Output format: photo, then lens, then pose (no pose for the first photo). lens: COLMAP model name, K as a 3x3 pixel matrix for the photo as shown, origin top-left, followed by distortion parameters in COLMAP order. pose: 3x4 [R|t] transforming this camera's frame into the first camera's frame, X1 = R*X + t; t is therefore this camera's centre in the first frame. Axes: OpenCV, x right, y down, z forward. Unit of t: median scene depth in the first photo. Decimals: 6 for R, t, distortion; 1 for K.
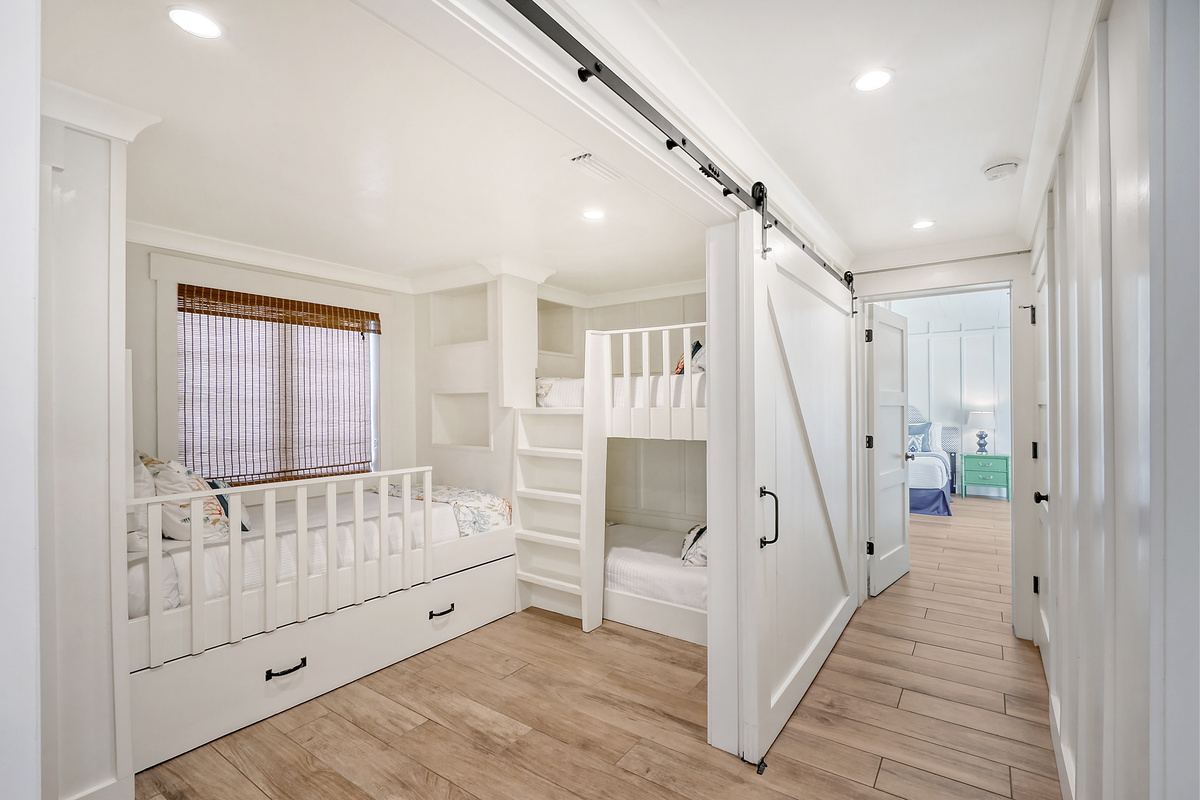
lens RADIAL K [[539.0, 0, 623.4], [0, 539.0, 407.9], [0, 0, 1]] dist [-0.000947, -0.000310]
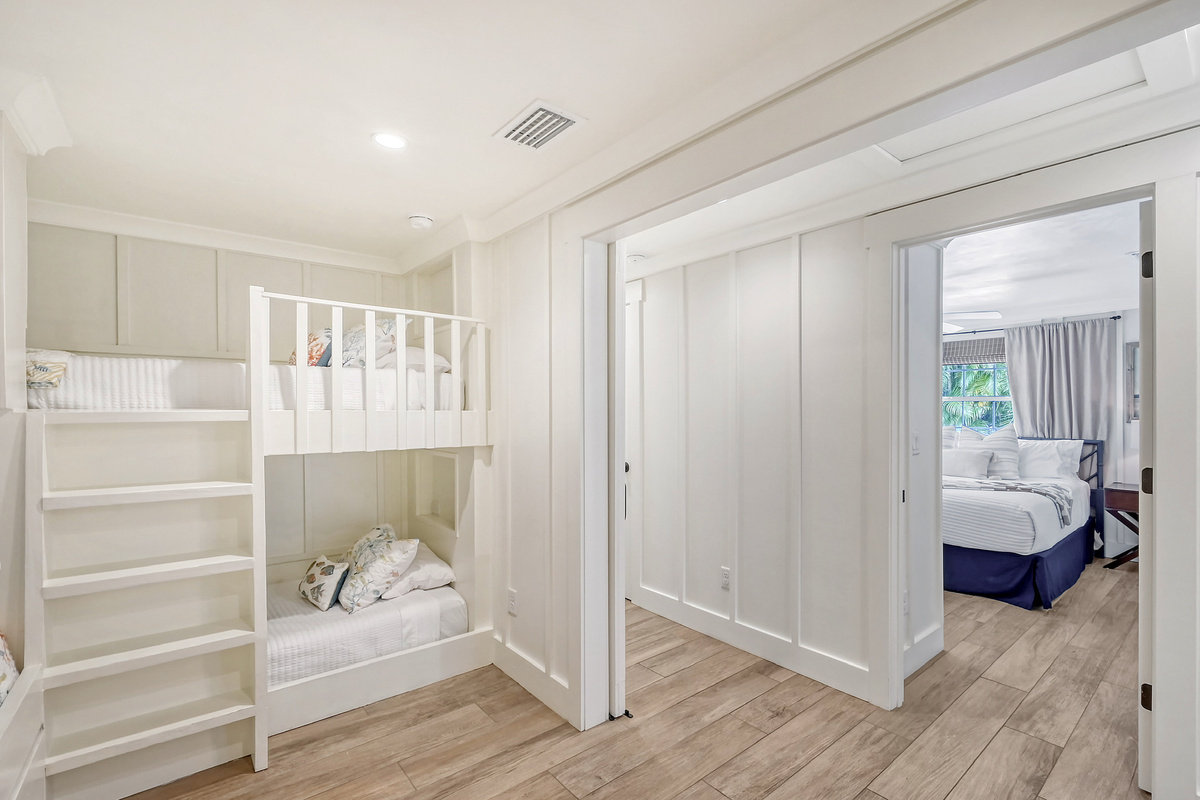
lens RADIAL K [[539.0, 0, 623.4], [0, 539.0, 407.9], [0, 0, 1]] dist [-0.000947, -0.000310]
pose [[0.271093, 0.003354, 0.962547, -0.606065], [-0.000154, 0.999994, -0.003441, -0.001946], [-0.962553, 0.000785, 0.271092, 0.464672]]
